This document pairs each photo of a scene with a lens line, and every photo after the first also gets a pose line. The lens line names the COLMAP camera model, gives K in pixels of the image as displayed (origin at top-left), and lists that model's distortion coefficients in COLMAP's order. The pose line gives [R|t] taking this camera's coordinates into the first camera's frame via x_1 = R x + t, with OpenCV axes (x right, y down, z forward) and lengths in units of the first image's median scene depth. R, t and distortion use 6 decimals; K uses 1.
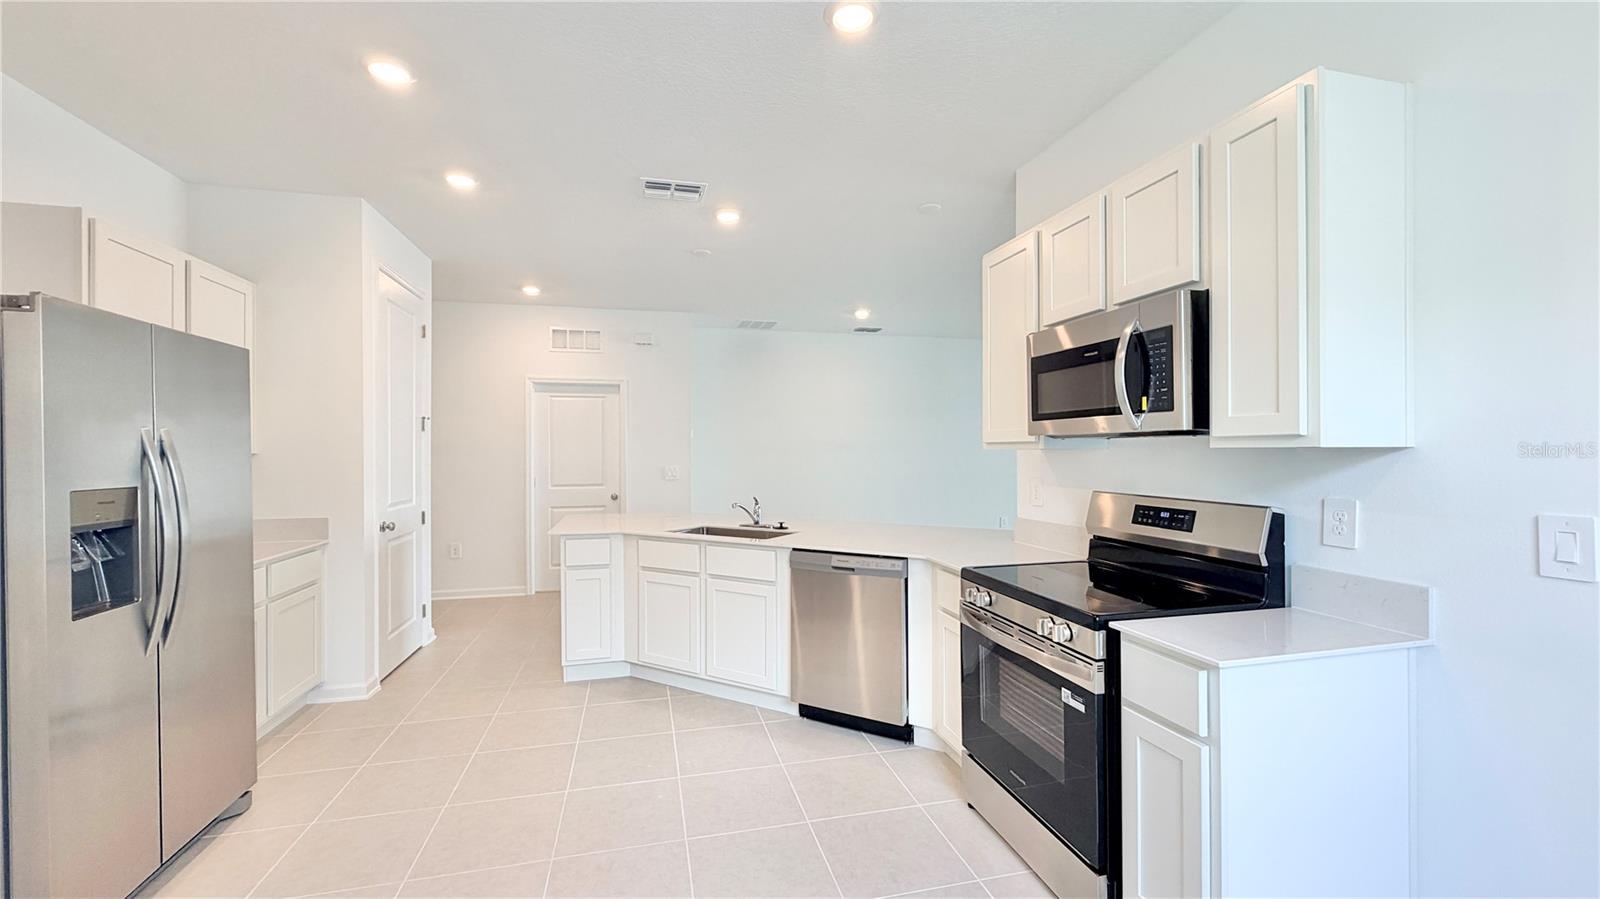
lens RADIAL K [[642.2, 0, 787.1], [0, 642.2, 448.0], [0, 0, 1]] dist [-0.000668, 0.000986]
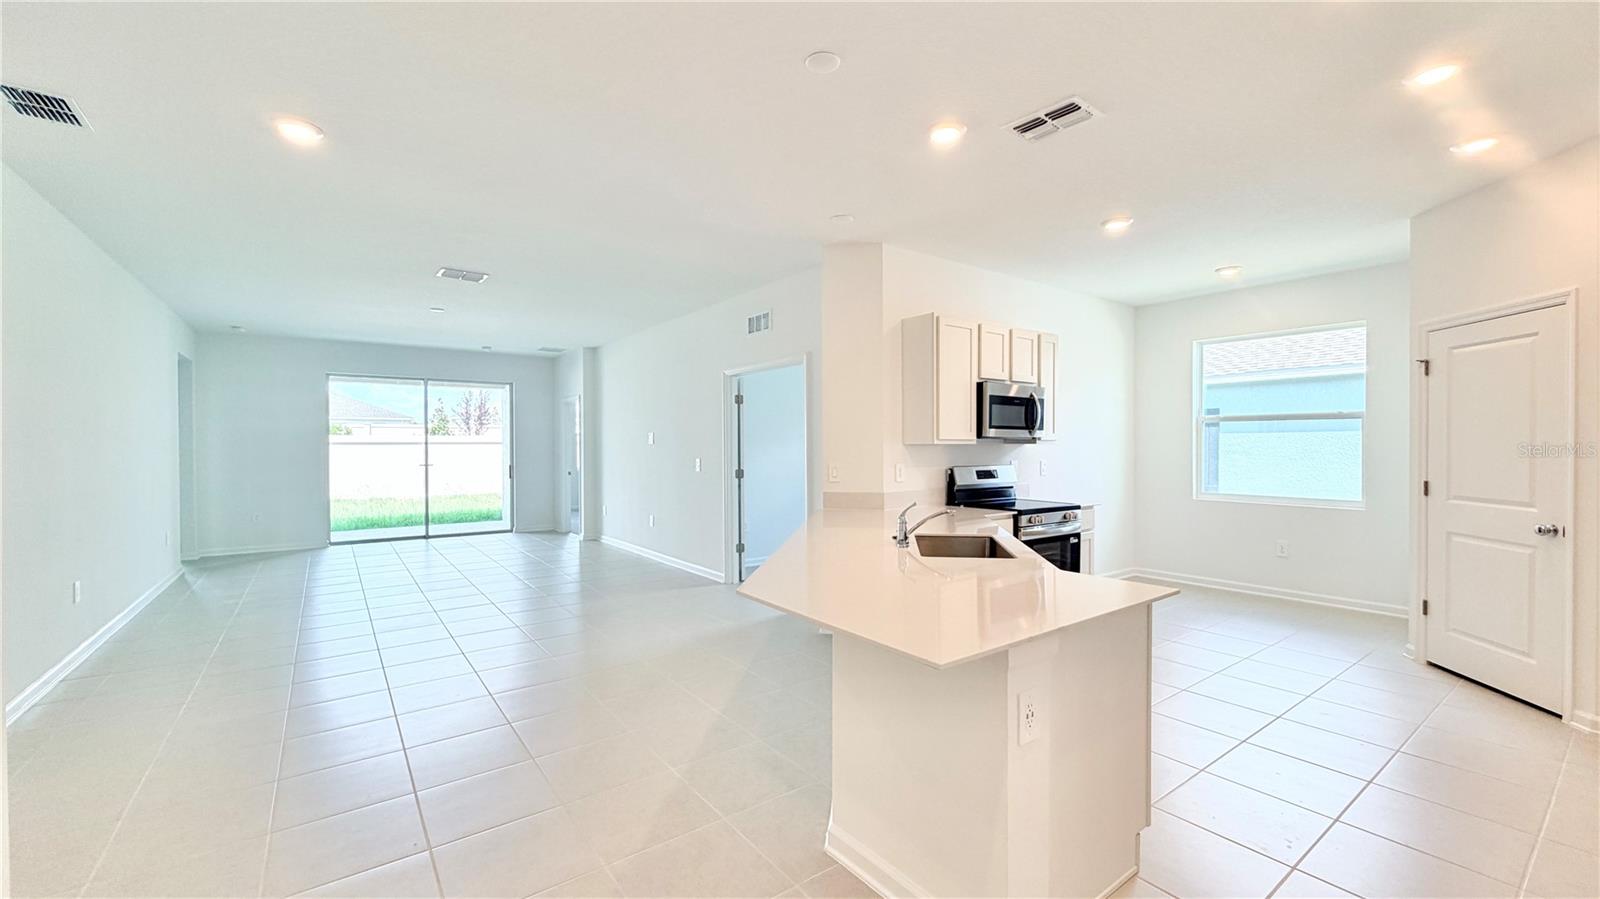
lens RADIAL K [[642.2, 0, 805.3], [0, 642.2, 449.0], [0, 0, 1]] dist [-0.000668, 0.000986]
pose [[-0.403628, -0.001322, 0.914922, -0.580359], [0.000576, 0.999998, 0.001699, 0.006621], [-0.914923, 0.001213, -0.403626, 1.176944]]
